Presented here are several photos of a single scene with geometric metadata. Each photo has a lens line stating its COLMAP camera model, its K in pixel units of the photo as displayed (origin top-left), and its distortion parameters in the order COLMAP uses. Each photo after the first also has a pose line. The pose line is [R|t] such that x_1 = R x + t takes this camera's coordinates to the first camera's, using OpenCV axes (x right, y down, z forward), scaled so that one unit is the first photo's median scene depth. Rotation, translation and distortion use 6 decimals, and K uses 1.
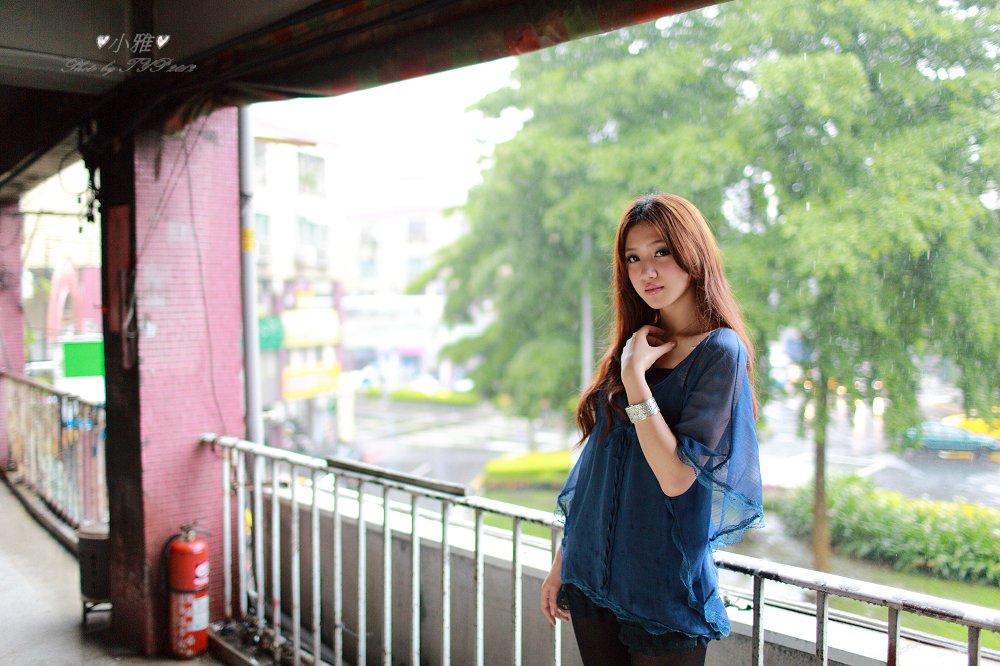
lens RADIAL K [[982.6, 0, 502.2], [0, 982.6, 328.3], [0, 0, 1]] dist [-0.110000, 0.165869]
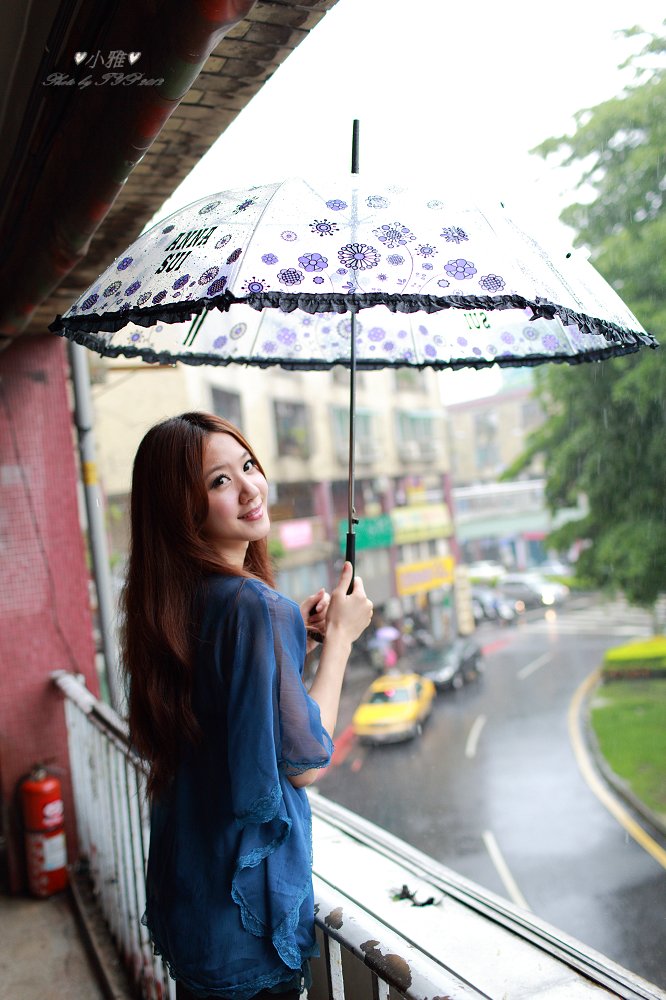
lens RADIAL K [[985.2, 0, 341.4], [0, 985.2, 499.8], [0, 0, 1]] dist [-0.118474, 0.170609]
pose [[0.948485, -0.082999, -0.305757, 0.297416], [0.078390, 0.996548, -0.027344, -0.018001], [0.306971, 0.001967, 0.951717, 0.135280]]
